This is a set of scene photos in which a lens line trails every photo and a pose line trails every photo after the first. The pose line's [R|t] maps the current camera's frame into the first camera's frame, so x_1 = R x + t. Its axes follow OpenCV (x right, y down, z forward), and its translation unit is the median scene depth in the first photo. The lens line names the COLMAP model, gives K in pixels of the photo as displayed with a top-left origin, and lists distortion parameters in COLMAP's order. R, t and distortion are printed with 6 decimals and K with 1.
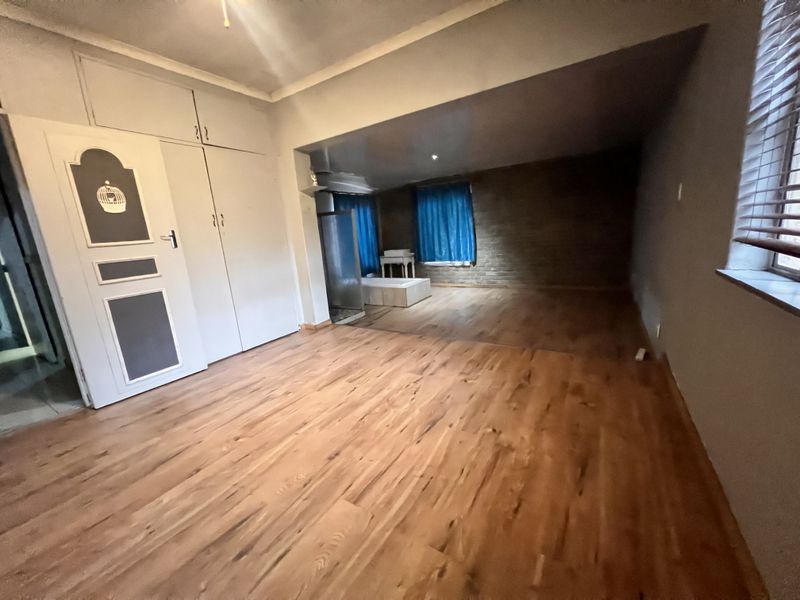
lens RADIAL K [[322.0, 0, 400.0], [0, 322.0, 300.0], [0, 0, 1]] dist [-0.000161, -0.000007]
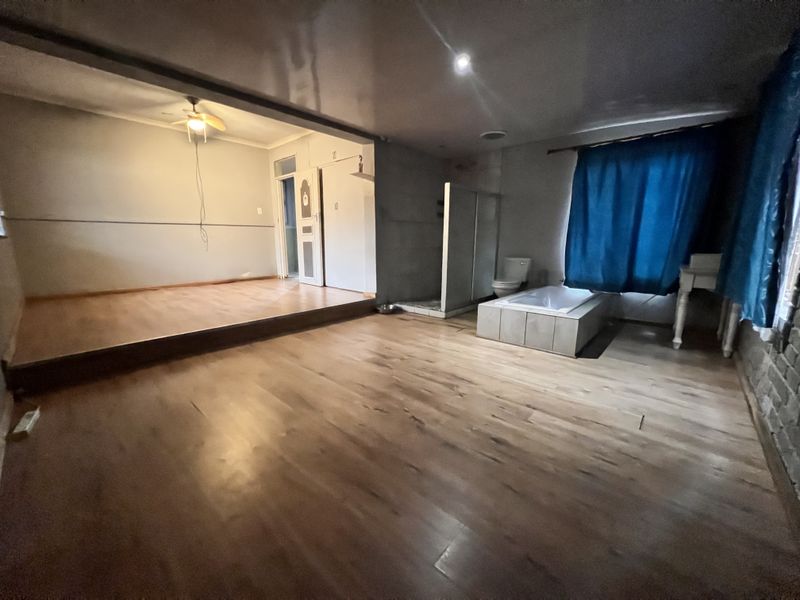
lens RADIAL K [[322.5, 0, 400.0], [0, 322.5, 300.0], [0, 0, 1]] dist [-0.000302, -0.000059]
pose [[-0.162058, 0.266949, -0.949987, 1.292723], [-0.194952, 0.935077, 0.296016, -0.406222], [0.967332, 0.233174, -0.099495, 1.829815]]
